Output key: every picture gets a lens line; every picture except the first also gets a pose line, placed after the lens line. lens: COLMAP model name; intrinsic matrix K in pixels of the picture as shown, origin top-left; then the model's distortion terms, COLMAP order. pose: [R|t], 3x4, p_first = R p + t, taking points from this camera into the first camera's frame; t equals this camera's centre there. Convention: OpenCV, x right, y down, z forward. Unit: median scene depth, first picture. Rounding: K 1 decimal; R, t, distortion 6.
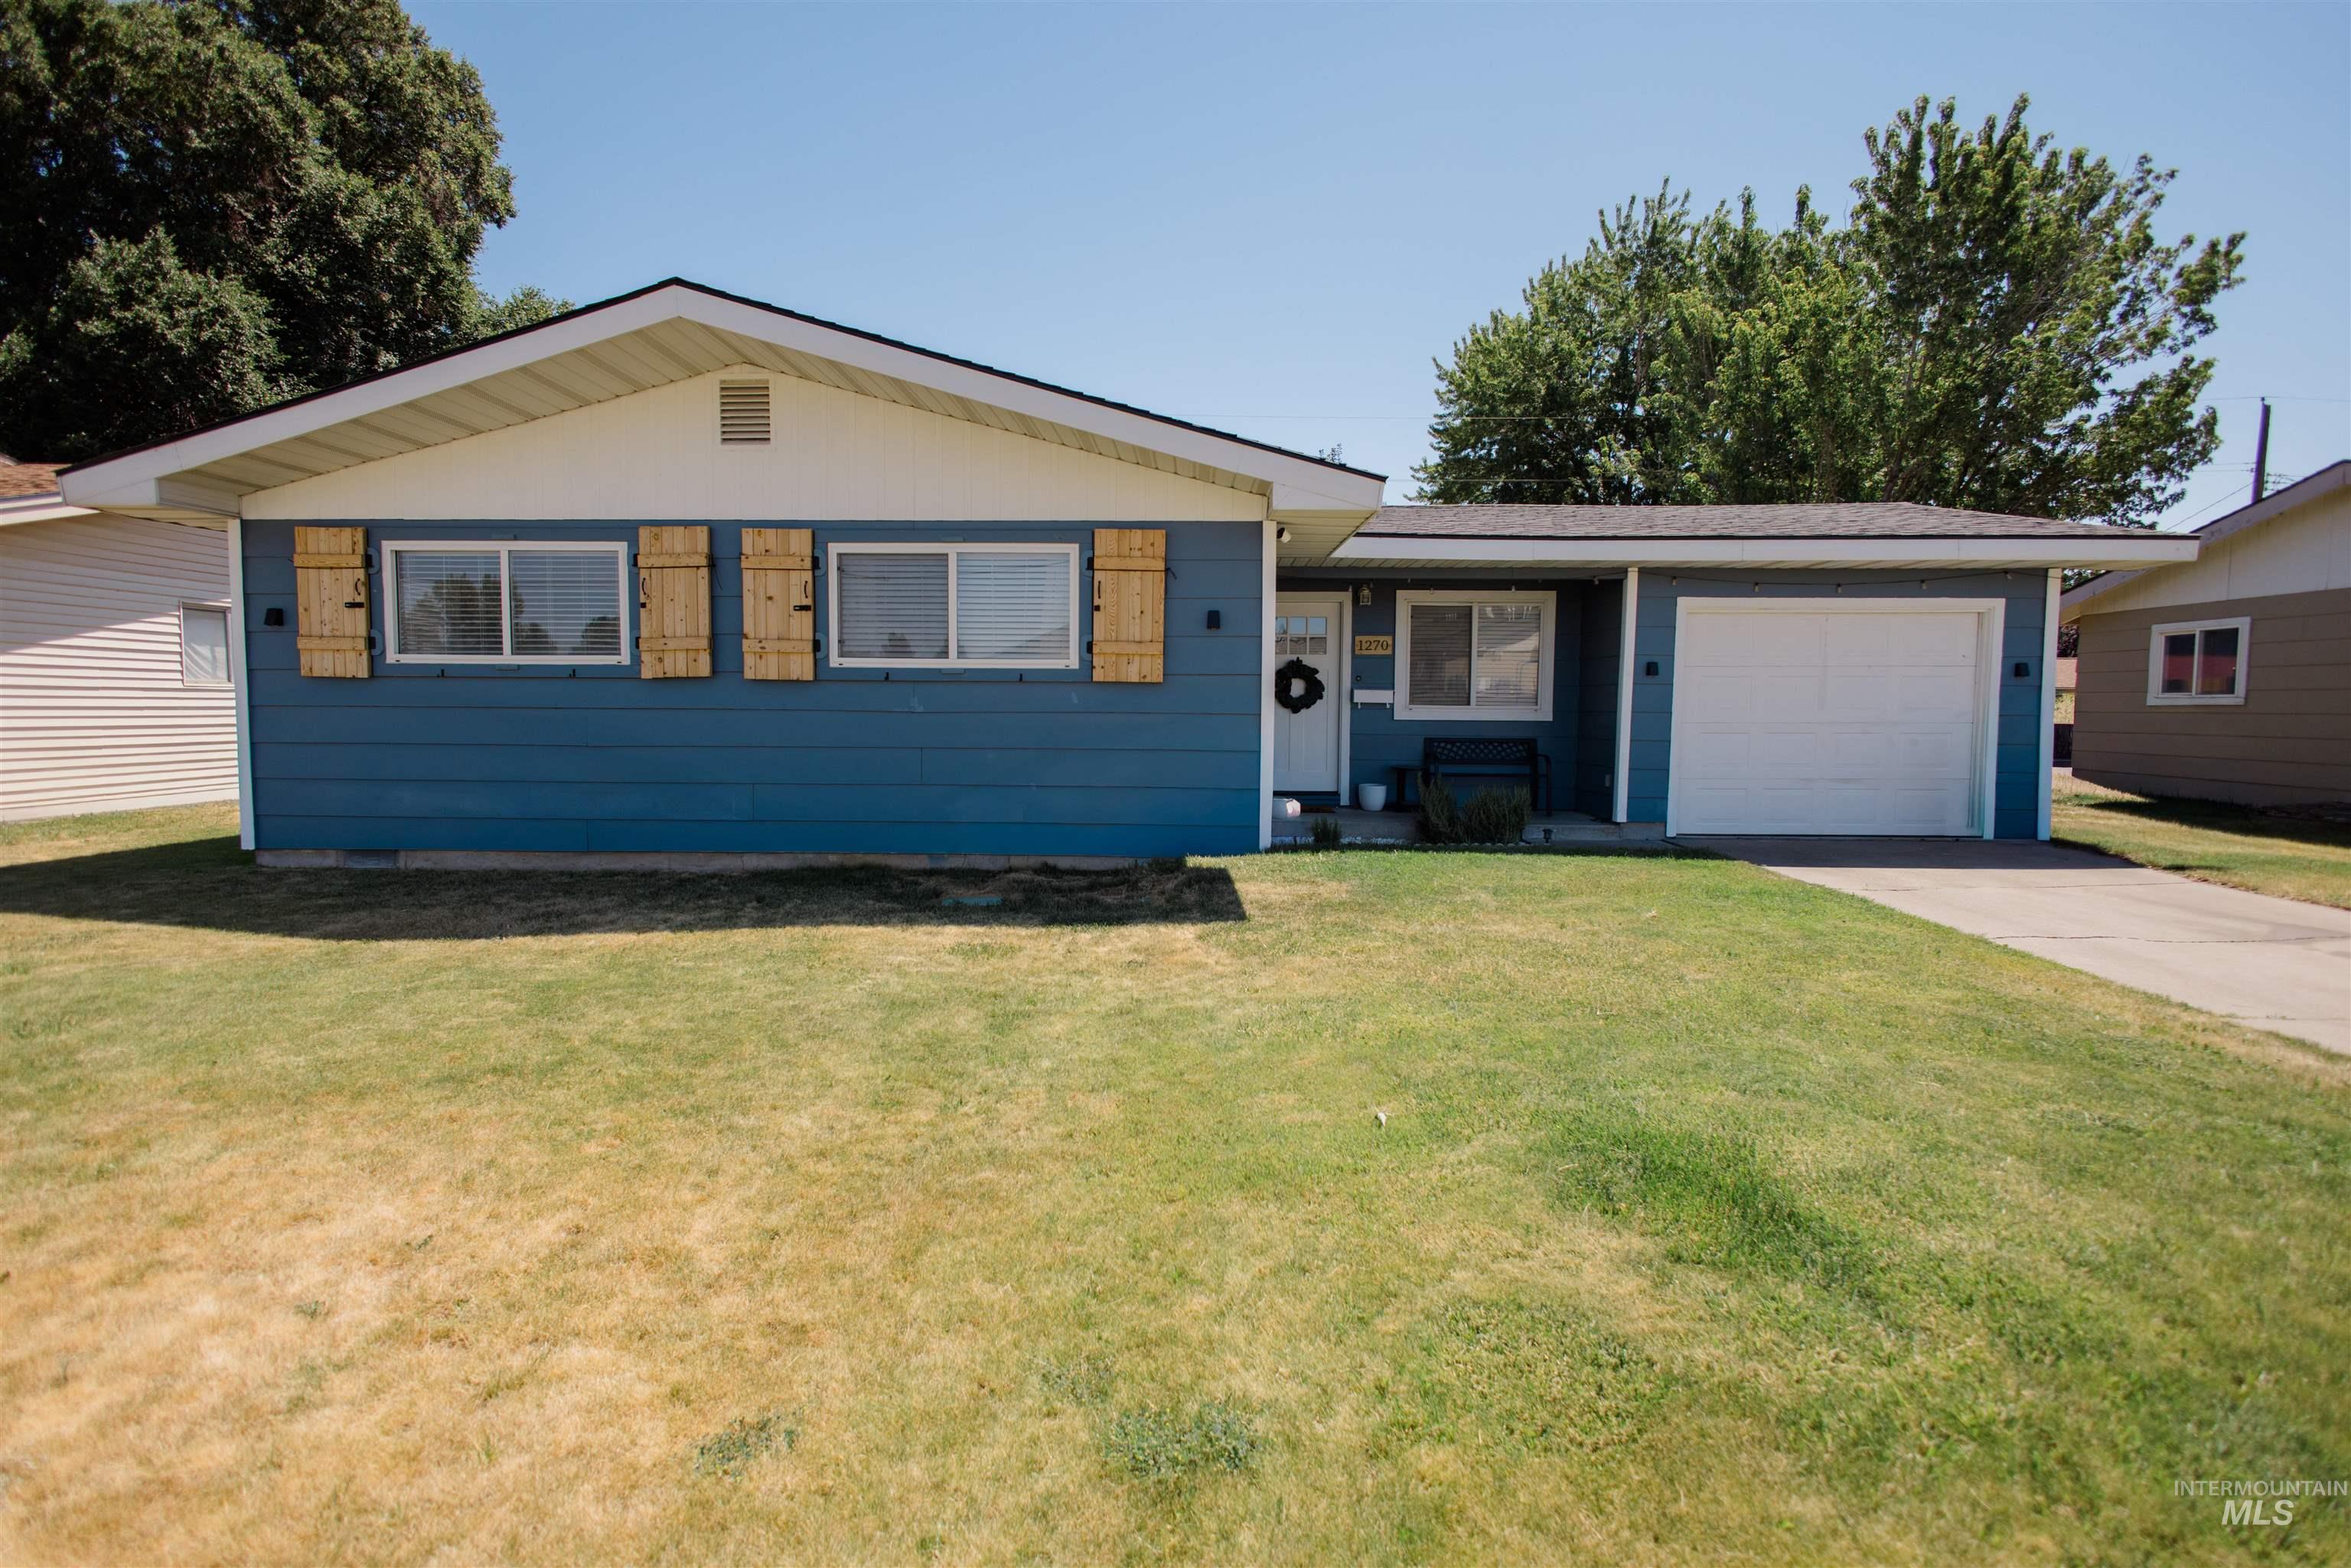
lens RADIAL K [[1106.6, 0, 1164.9], [0, 1106.6, 778.7], [0, 0, 1]] dist [0.001107, -0.000910]
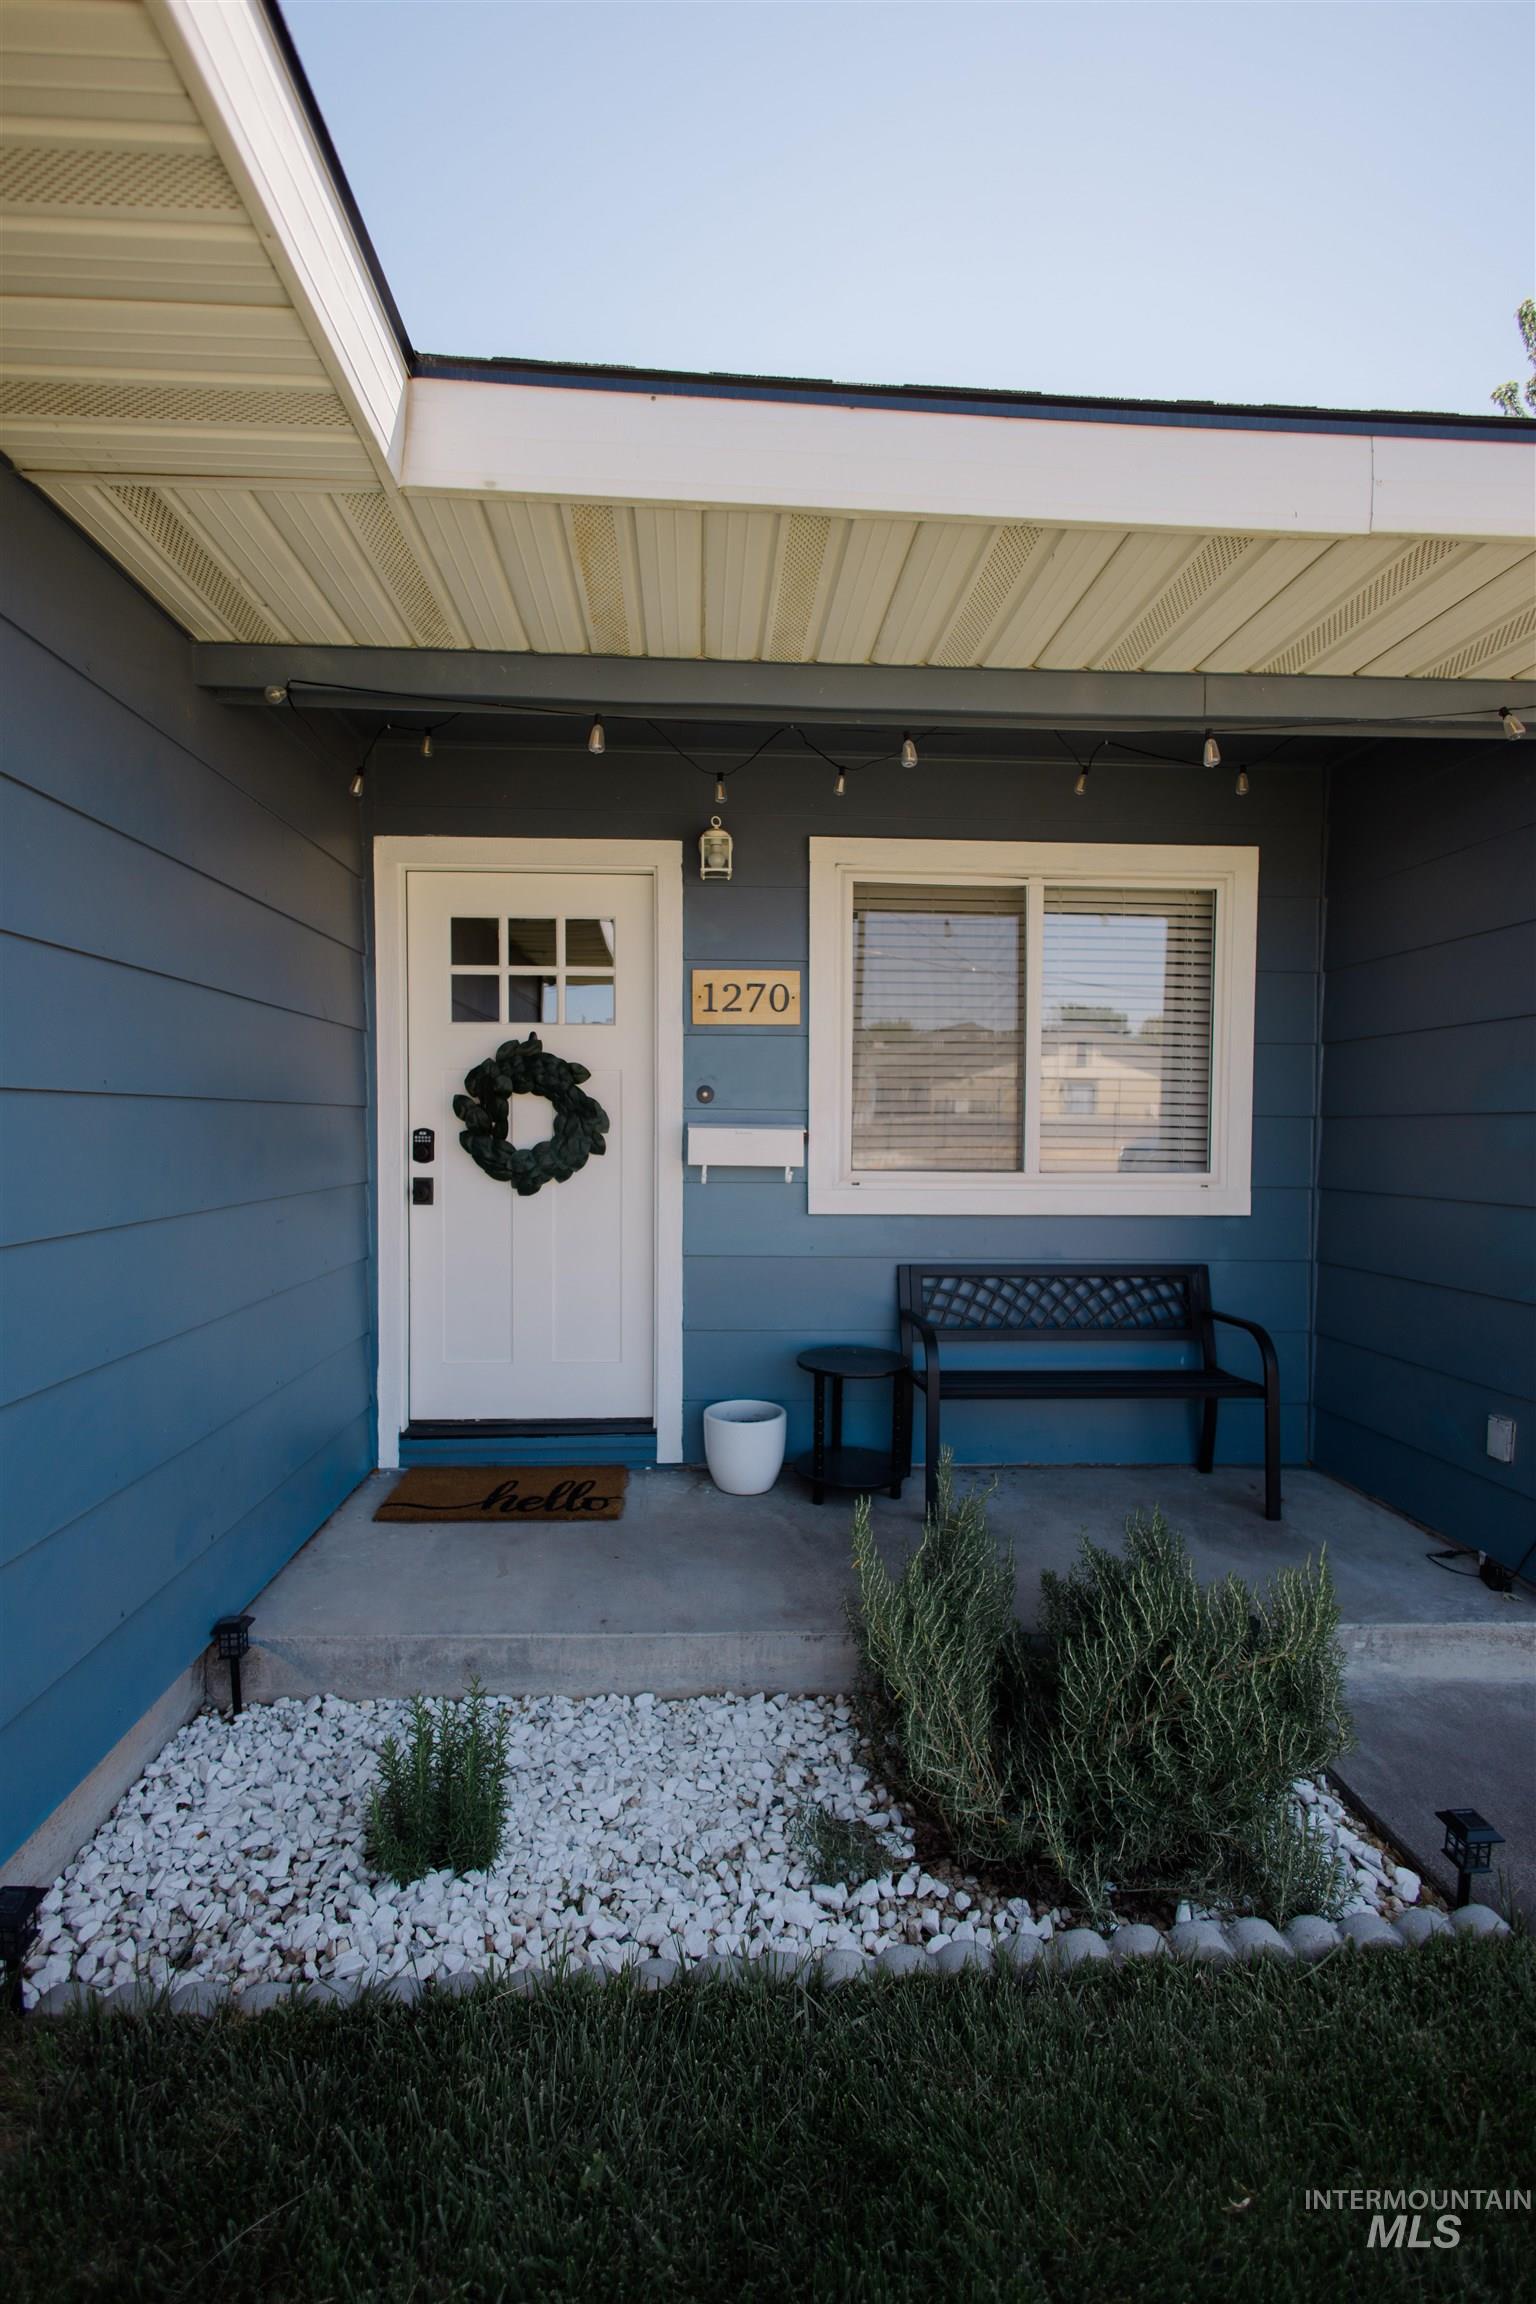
lens RADIAL K [[1032.9, 0, 735.8], [0, 1032.9, 1159.6], [0, 0, 1]] dist [0.008047, -0.000422]
pose [[0.997460, -0.001498, 0.071214, 0.224298], [0.003715, 0.999512, -0.031021, -0.083842], [-0.071133, 0.031207, 0.996979, 0.943792]]
